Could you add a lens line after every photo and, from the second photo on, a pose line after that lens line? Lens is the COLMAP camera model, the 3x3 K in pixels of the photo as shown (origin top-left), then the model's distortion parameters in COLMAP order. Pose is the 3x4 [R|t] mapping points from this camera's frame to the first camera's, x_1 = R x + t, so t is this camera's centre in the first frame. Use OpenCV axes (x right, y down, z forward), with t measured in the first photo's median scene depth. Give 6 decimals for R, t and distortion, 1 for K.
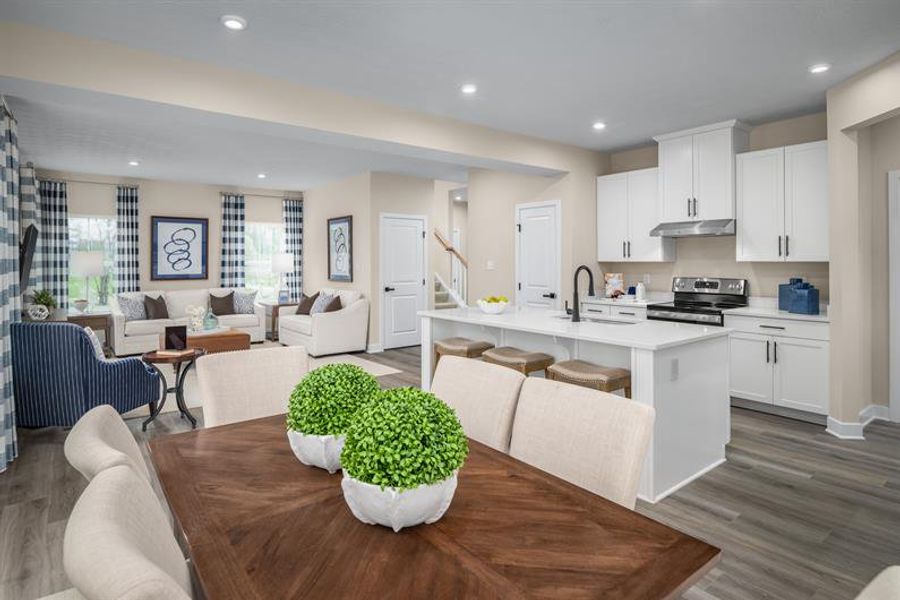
lens RADIAL K [[488.4, 0, 441.9], [0, 488.4, 261.2], [0, 0, 1]] dist [0.001999, -0.002560]
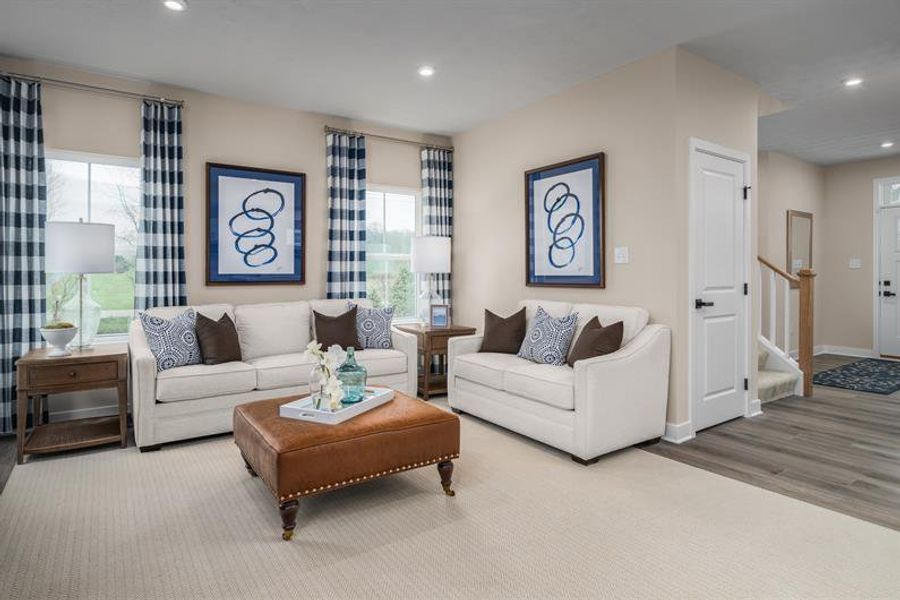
lens RADIAL K [[488.4, 0, 447.2], [0, 488.4, 276.8], [0, 0, 1]] dist [0.001999, -0.002560]
pose [[0.998555, 0.001995, -0.053704, -0.304424], [-0.001634, 0.999976, 0.006766, 0.026595], [0.053716, -0.006669, 0.998534, 0.482449]]
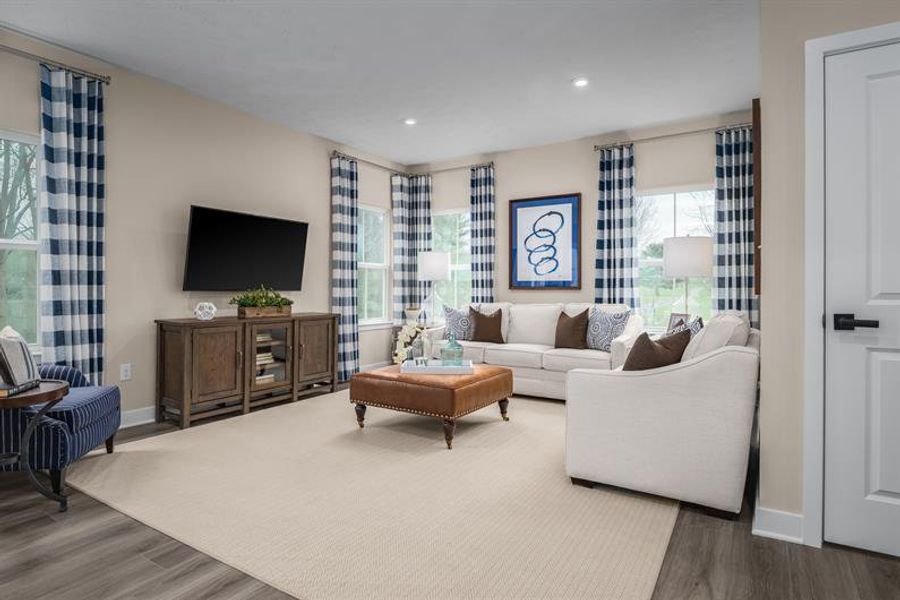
lens RADIAL K [[488.4, 0, 447.7], [0, 488.4, 292.6], [0, 0, 1]] dist [0.001999, -0.002560]
pose [[0.357687, 0.018754, -0.933653, 0.055483], [0.005043, 0.999745, 0.022013, 0.028282], [0.933828, -0.012582, 0.357502, 0.647033]]
